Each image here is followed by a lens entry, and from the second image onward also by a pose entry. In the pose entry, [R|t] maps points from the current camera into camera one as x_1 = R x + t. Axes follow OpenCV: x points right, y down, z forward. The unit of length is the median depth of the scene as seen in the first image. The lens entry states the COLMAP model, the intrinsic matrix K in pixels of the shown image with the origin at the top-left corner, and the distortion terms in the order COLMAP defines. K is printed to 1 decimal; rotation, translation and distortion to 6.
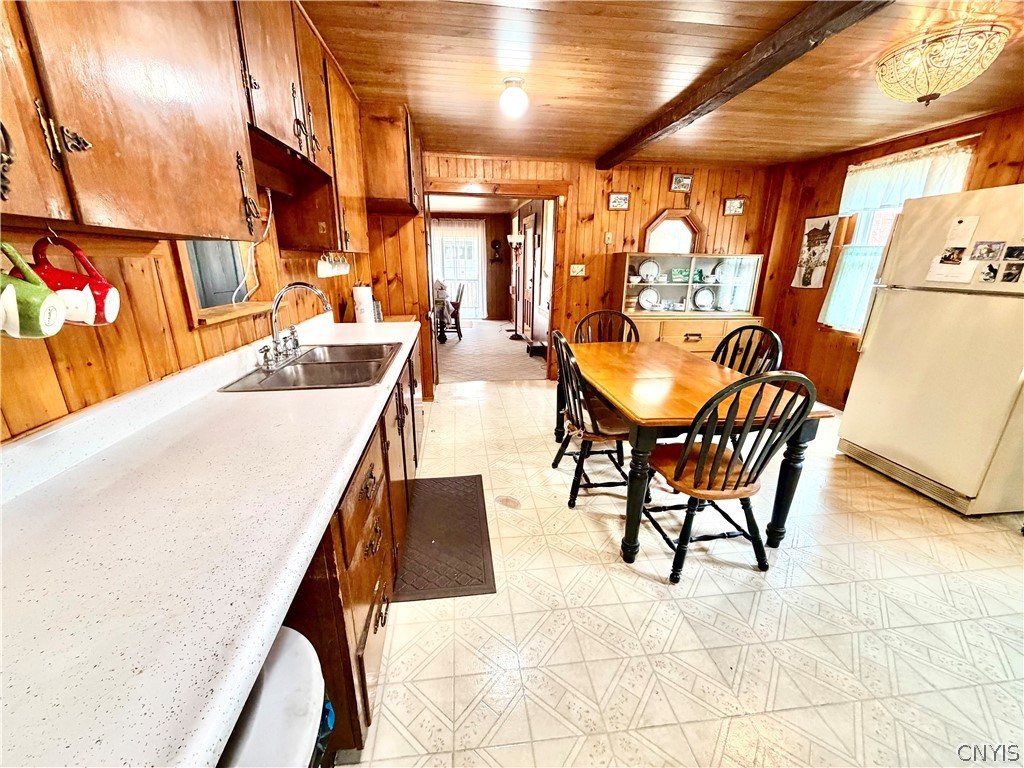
lens RADIAL K [[407.4, 0, 513.2], [0, 407.4, 385.1], [0, 0, 1]] dist [0.001463, 0.000169]
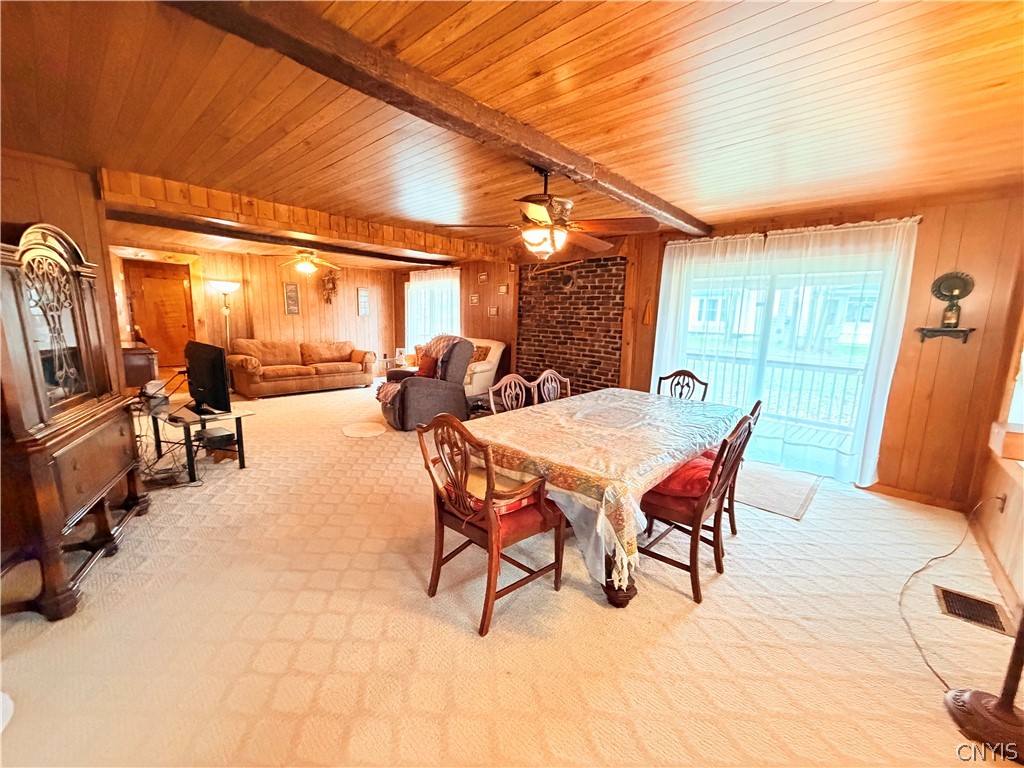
lens RADIAL K [[407.4, 0, 509.2], [0, 407.4, 389.5], [0, 0, 1]] dist [0.001463, 0.000169]
pose [[0.653302, 0.129456, -0.745947, -0.018633], [-0.235576, 0.971121, -0.037783, -0.168667], [0.719514, 0.200411, 0.664932, 0.547058]]
